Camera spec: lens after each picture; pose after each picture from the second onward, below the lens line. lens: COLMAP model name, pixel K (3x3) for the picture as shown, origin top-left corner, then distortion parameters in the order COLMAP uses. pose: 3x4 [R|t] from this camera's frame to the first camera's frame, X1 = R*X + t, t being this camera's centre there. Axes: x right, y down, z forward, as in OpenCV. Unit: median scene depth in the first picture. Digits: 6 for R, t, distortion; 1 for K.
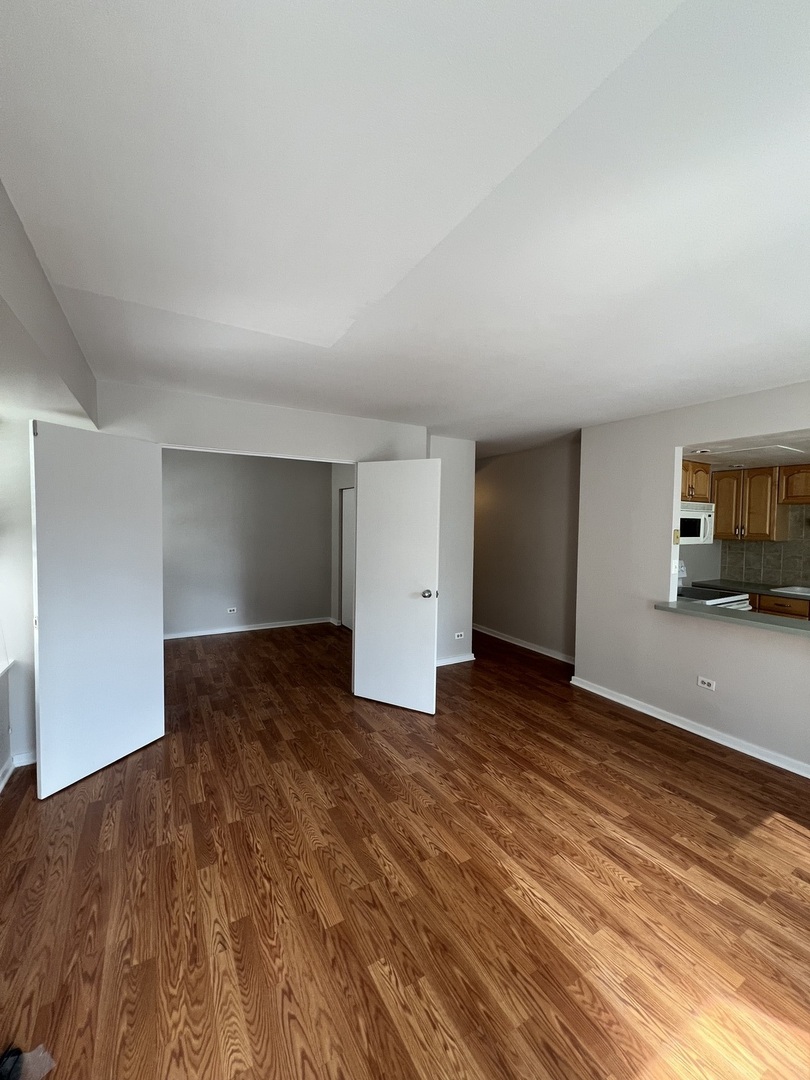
lens RADIAL K [[431.2, 0, 405.7], [0, 431.2, 539.5], [0, 0, 1]] dist [0.000966, 0.000113]
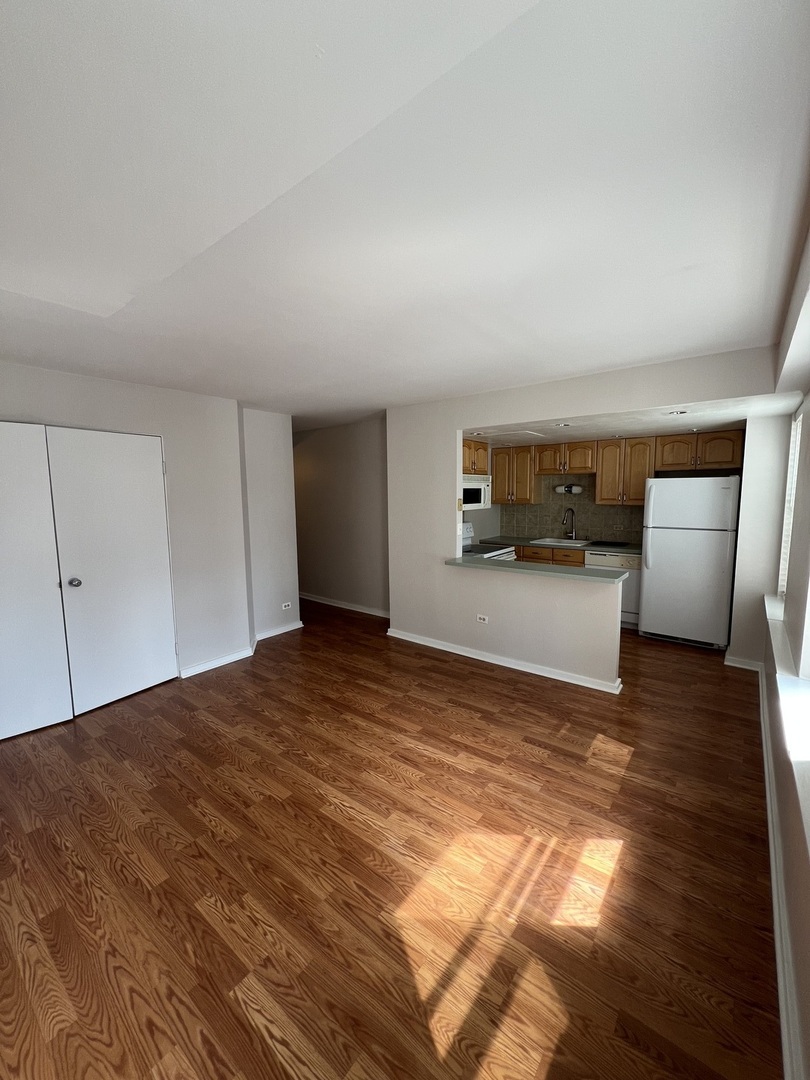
lens RADIAL K [[431.2, 0, 405.7], [0, 431.2, 539.5], [0, 0, 1]] dist [0.000966, 0.000113]
pose [[0.929025, -0.065006, 0.364263, 0.049443], [0.038231, 0.996041, 0.080248, -0.017183], [-0.368037, -0.060627, 0.927832, -0.123182]]
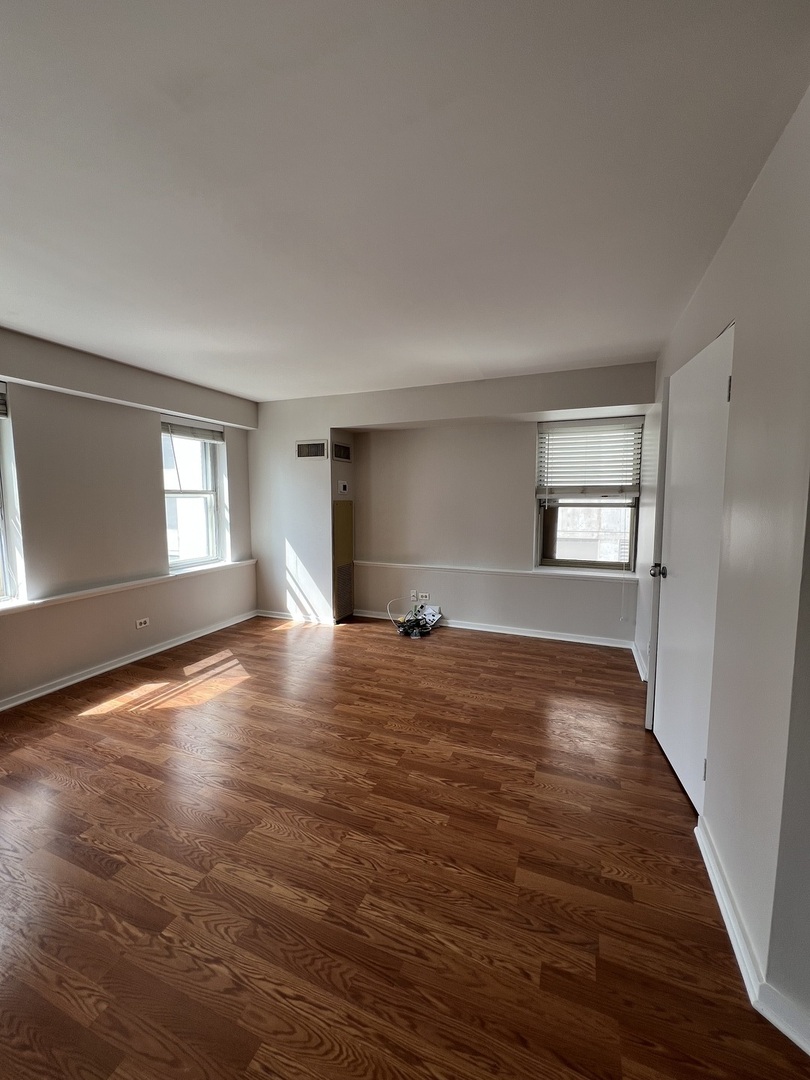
lens RADIAL K [[431.2, 0, 405.7], [0, 431.2, 539.5], [0, 0, 1]] dist [0.000966, 0.000113]
pose [[-0.790690, 0.047832, -0.610345, 0.705214], [-0.032492, 0.992260, 0.119854, -0.001884], [0.611354, 0.114598, -0.783016, 1.919263]]
